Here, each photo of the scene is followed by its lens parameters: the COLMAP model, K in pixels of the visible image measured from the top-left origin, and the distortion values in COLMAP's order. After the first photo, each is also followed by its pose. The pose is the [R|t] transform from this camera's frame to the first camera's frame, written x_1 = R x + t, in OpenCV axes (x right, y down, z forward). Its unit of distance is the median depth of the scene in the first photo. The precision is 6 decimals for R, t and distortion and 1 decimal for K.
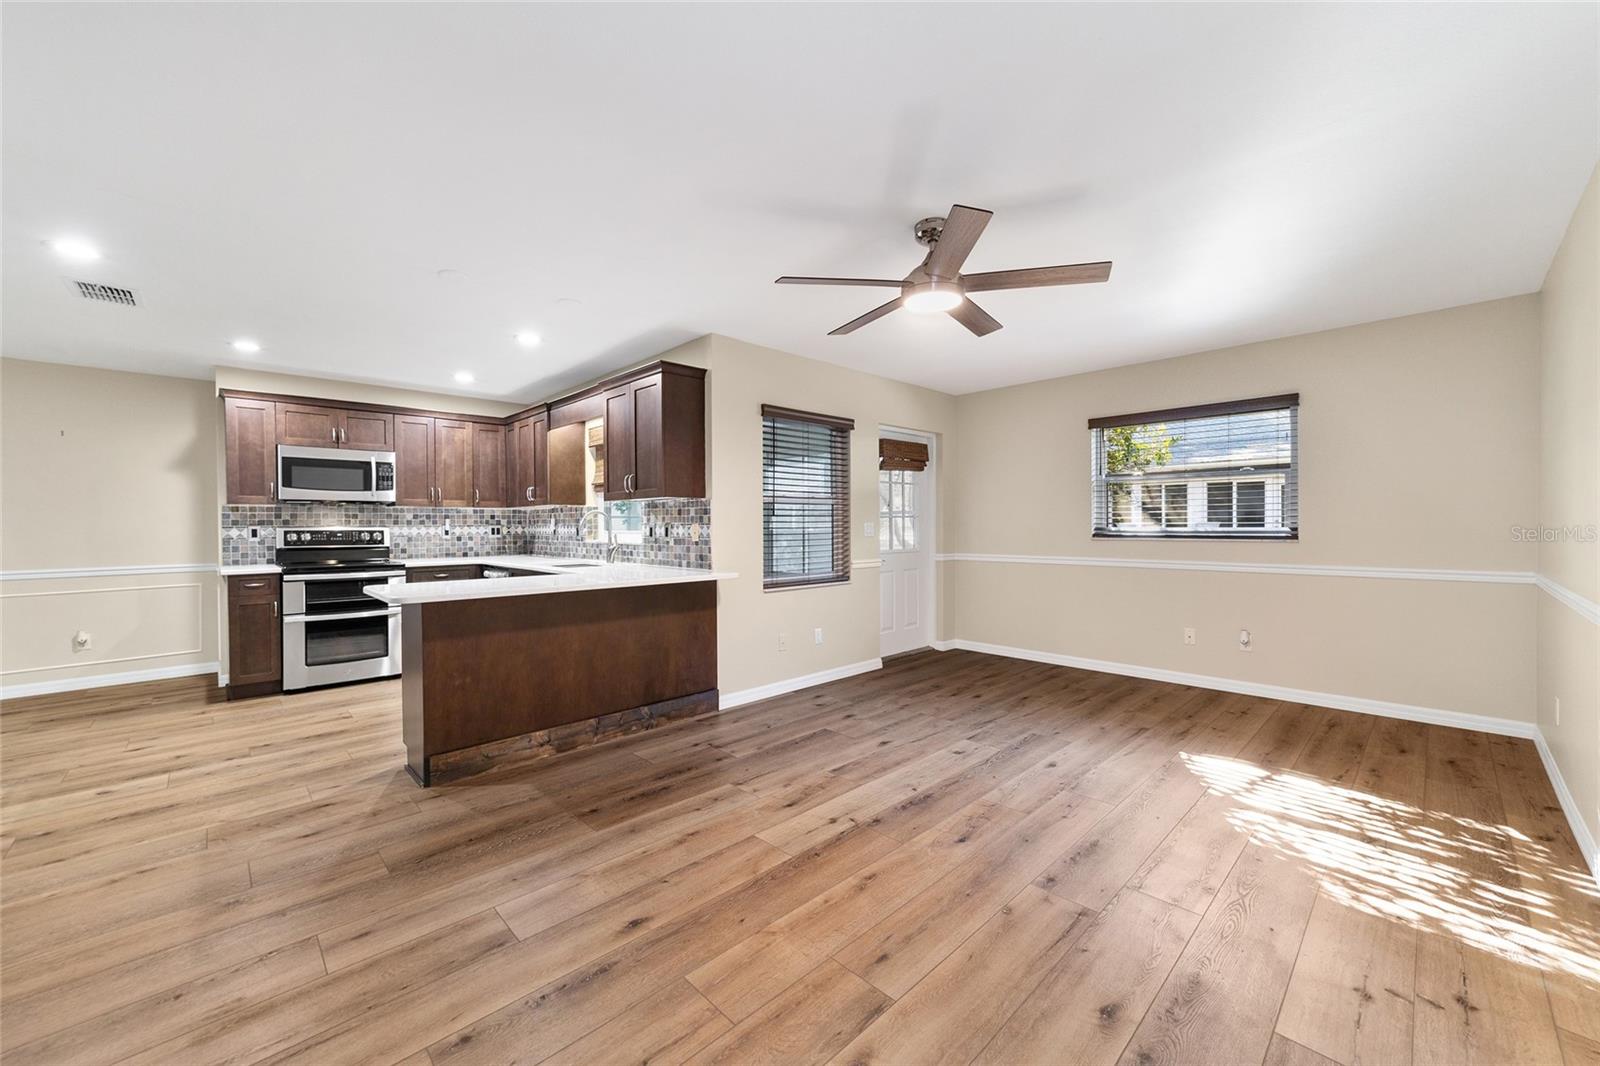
lens RADIAL K [[629.8, 0, 807.6], [0, 629.8, 532.8], [0, 0, 1]] dist [-0.013874, 0.006557]
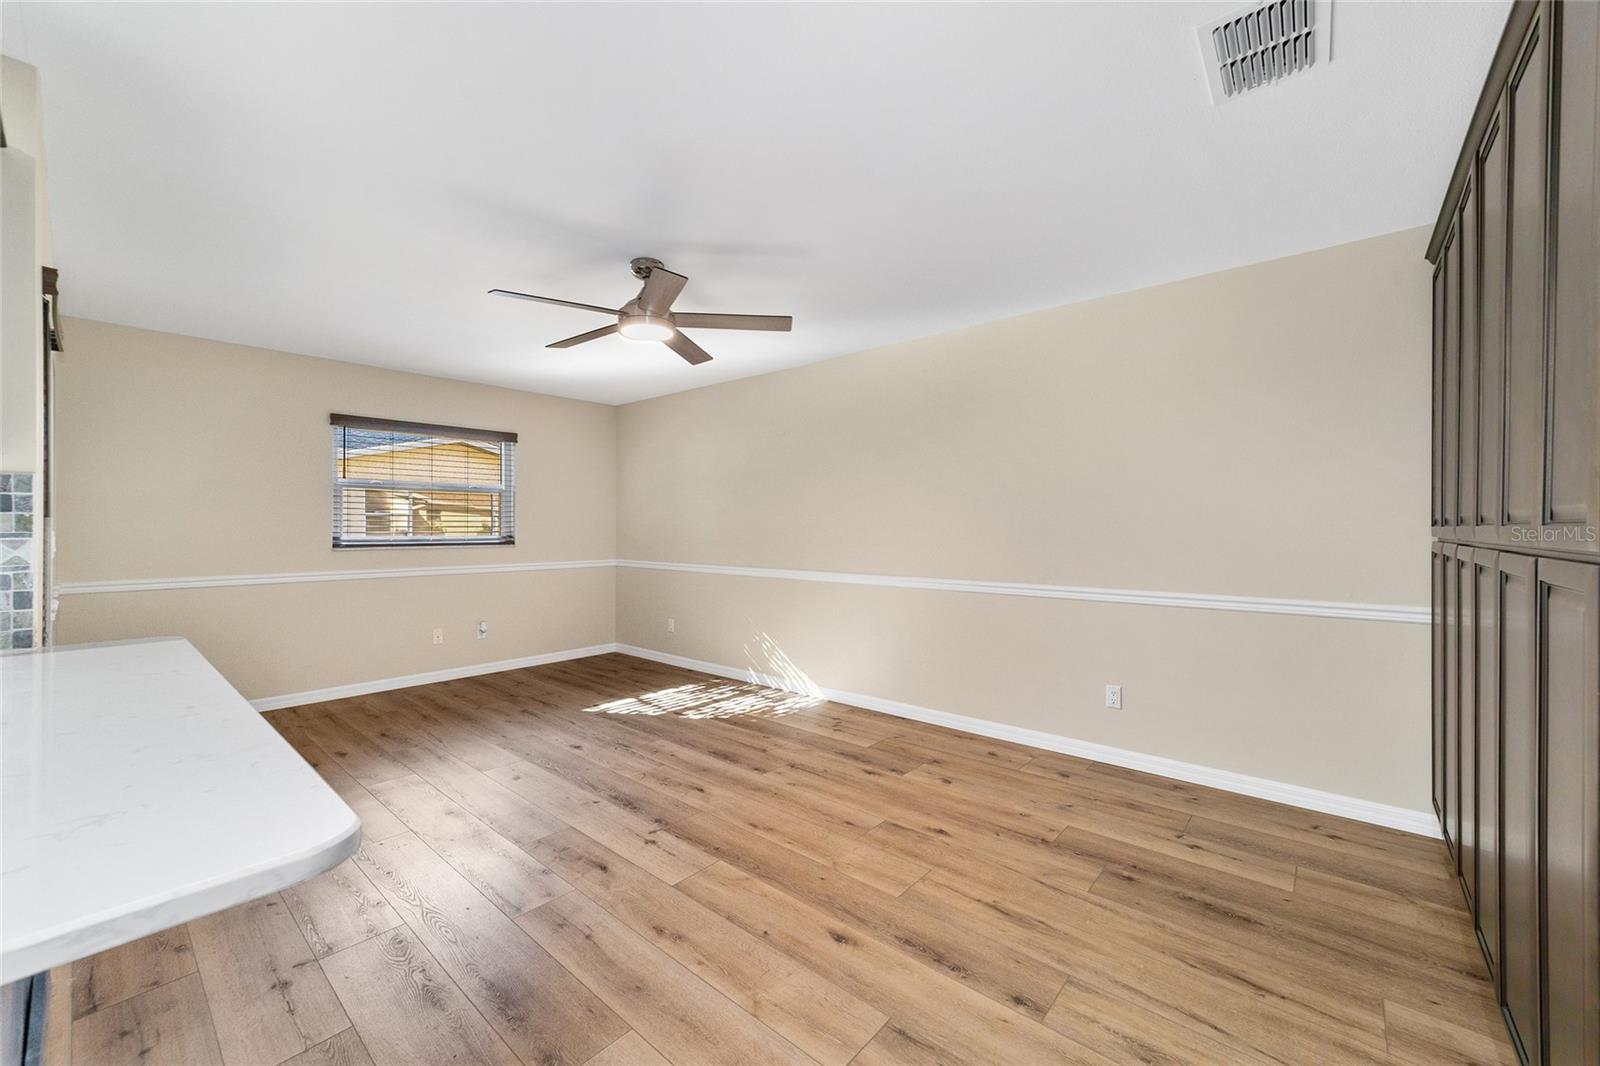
lens RADIAL K [[629.8, 0, 796.9], [0, 629.8, 534.5], [0, 0, 1]] dist [-0.013874, 0.006557]
pose [[-0.079203, -0.005808, 0.996842, -0.611278], [0.016808, 0.999833, 0.007160, -0.009295], [-0.996717, 0.017322, -0.079093, 0.555091]]
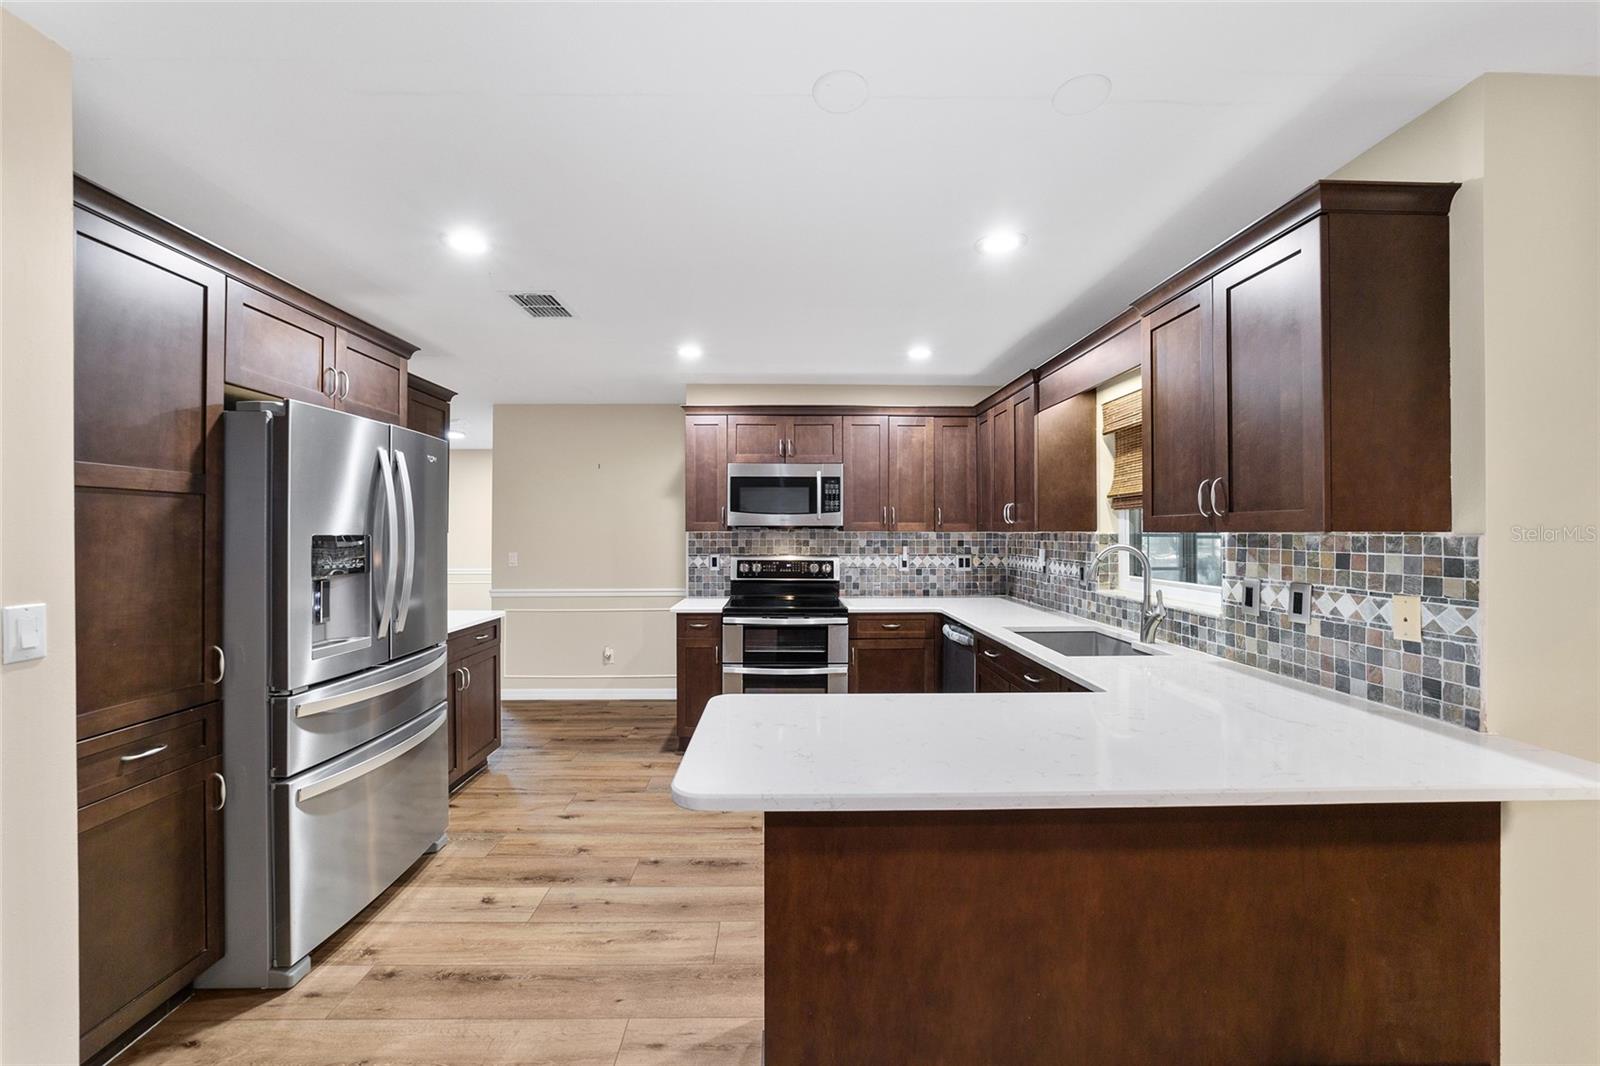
lens RADIAL K [[629.8, 0, 792.4], [0, 629.8, 527.6], [0, 0, 1]] dist [-0.013874, 0.006557]
pose [[0.722961, 0.004713, -0.690873, -0.197129], [-0.014881, 0.999851, -0.008752, -0.050328], [0.690728, 0.016608, 0.722924, 0.484414]]
